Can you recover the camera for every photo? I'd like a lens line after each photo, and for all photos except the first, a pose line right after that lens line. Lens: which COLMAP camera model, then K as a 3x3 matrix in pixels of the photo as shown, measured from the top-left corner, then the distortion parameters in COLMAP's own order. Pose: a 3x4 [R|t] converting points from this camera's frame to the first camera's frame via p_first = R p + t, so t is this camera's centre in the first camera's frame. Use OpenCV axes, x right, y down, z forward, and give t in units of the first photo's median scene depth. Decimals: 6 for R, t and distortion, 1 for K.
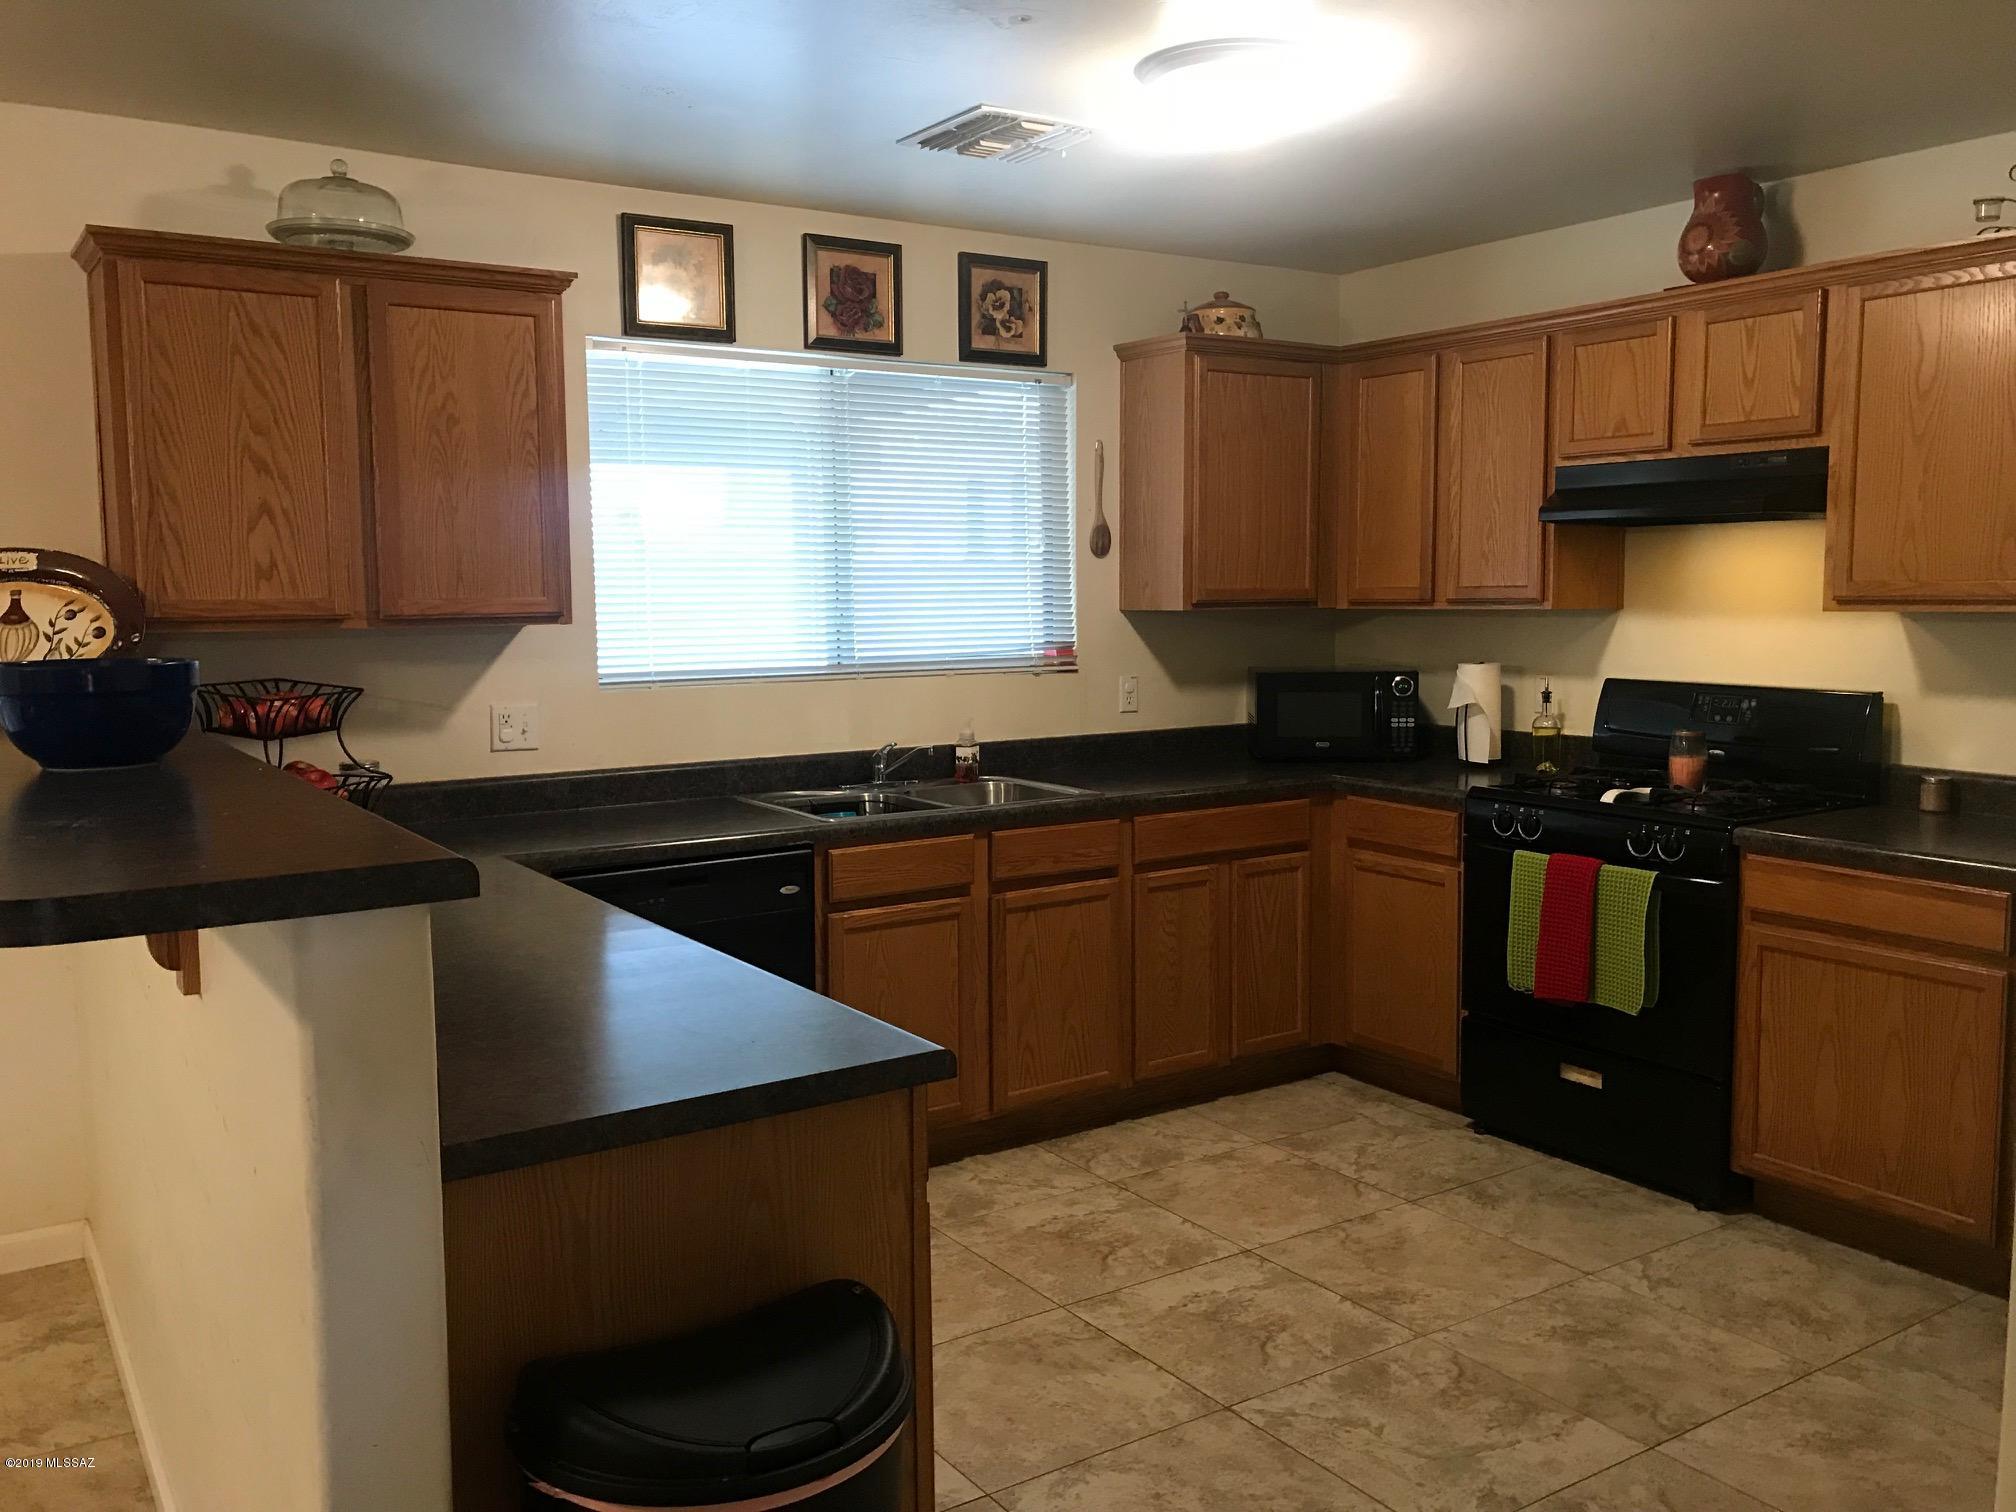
lens RADIAL K [[1614.3, 0, 1008.0], [0, 1614.3, 756.0], [0, 0, 1]] dist [-0.006969, -0.014878]
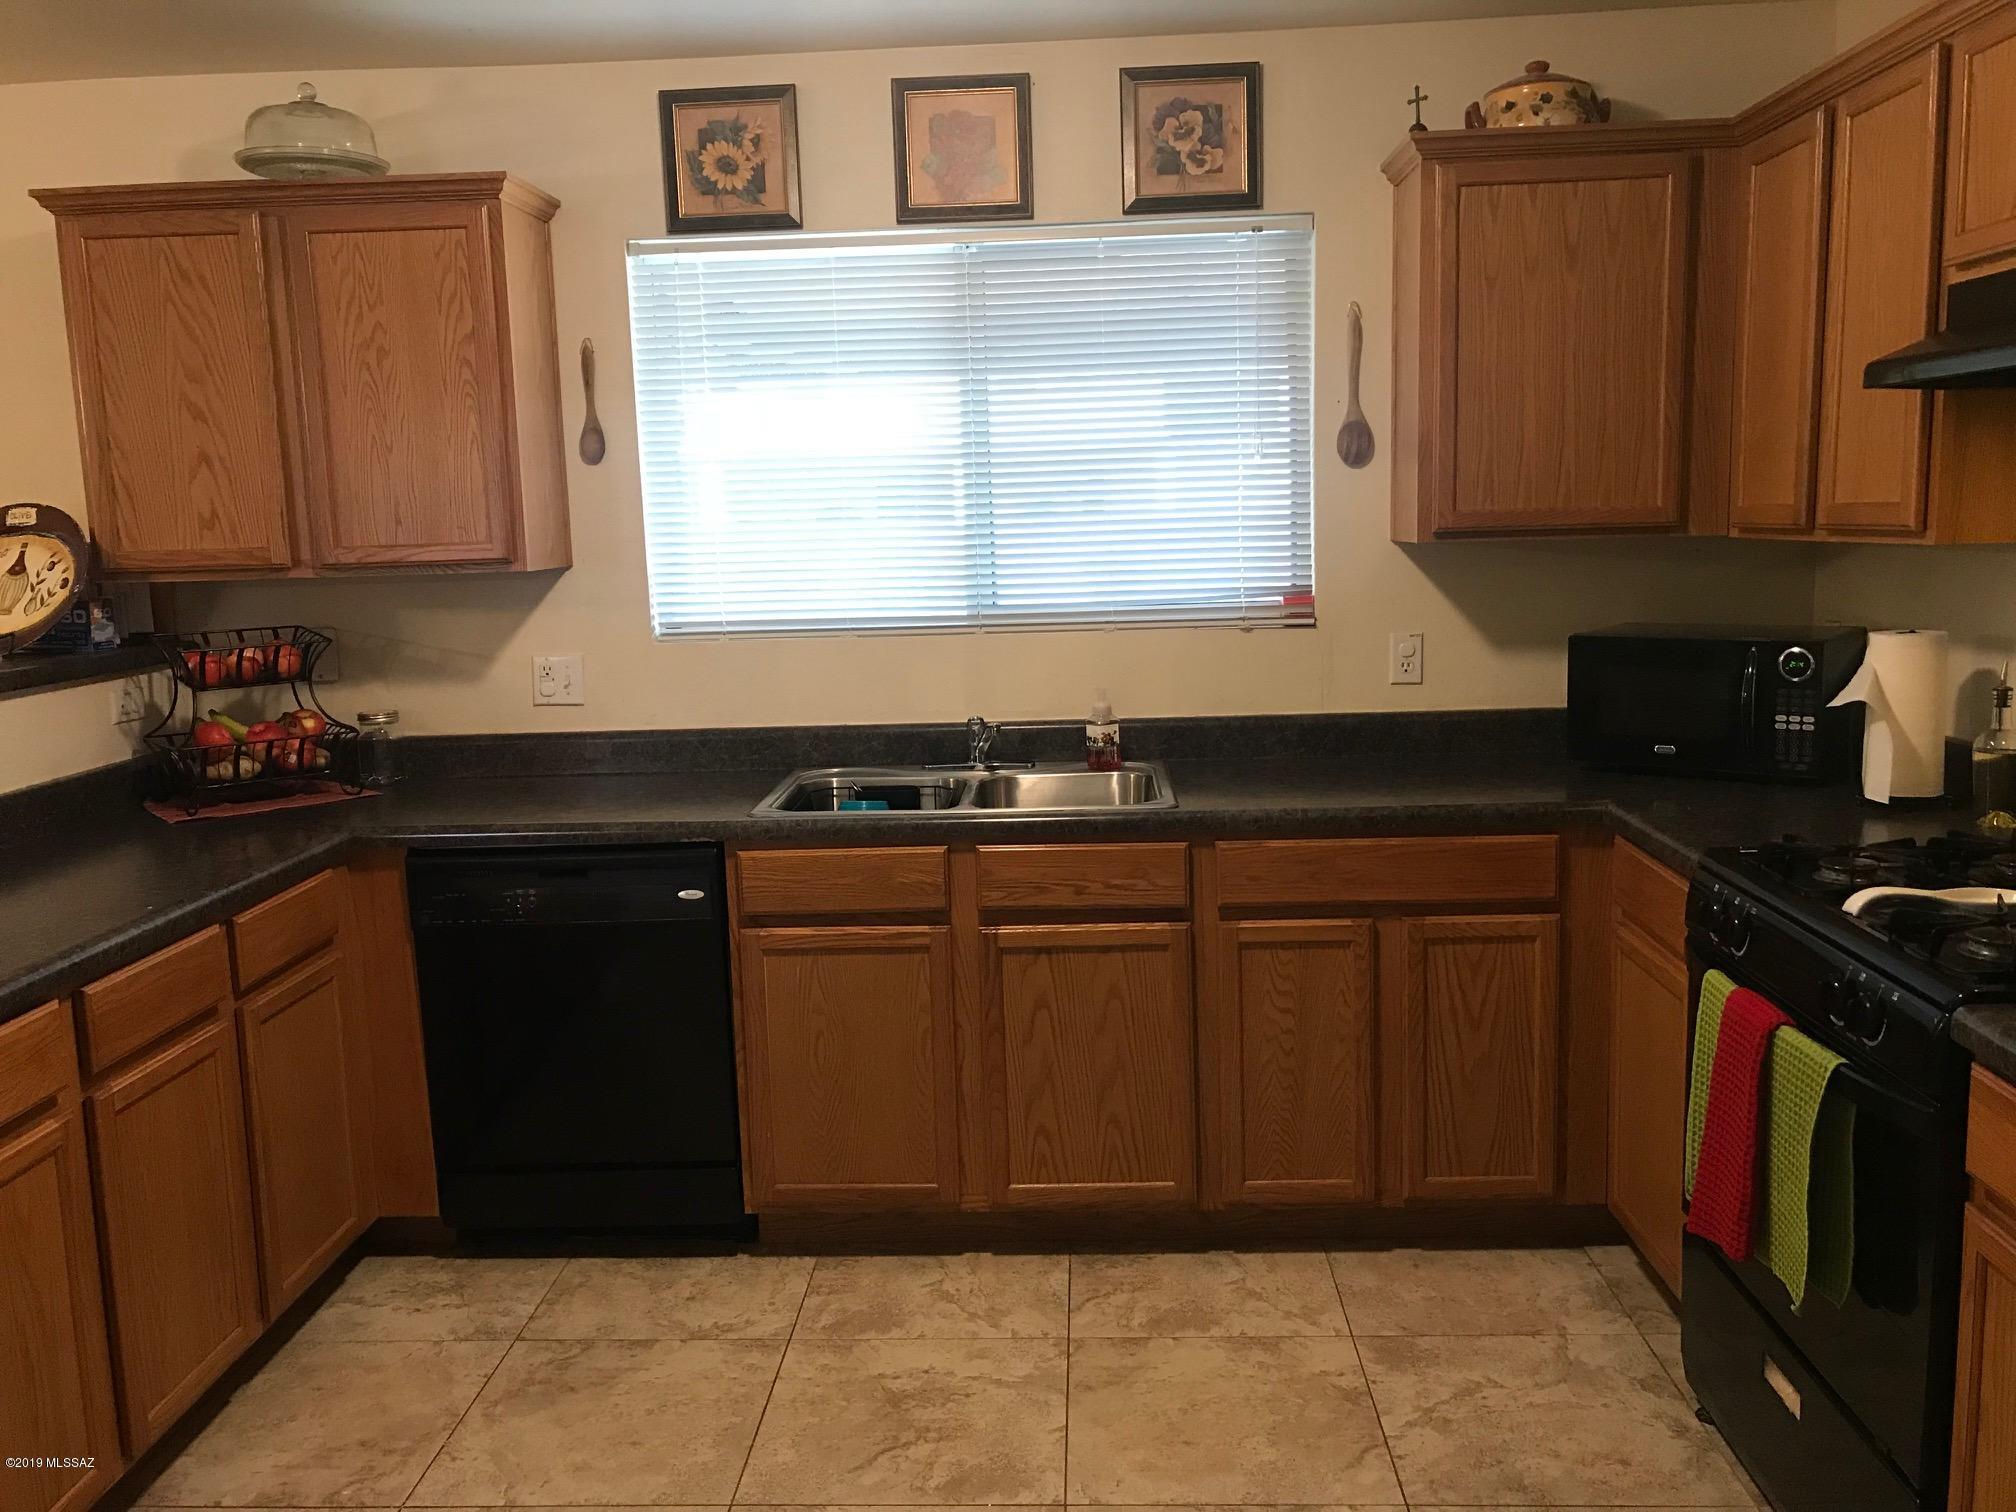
lens RADIAL K [[1647.4, 0, 1008.0], [0, 1647.4, 756.0], [0, 0, 1]] dist [-0.009959, 0.008203]
pose [[0.813837, 0.071158, -0.576720, 0.434367], [-0.038571, 0.996900, 0.068573, -0.047465], [0.579812, -0.033562, 0.814059, 0.368690]]
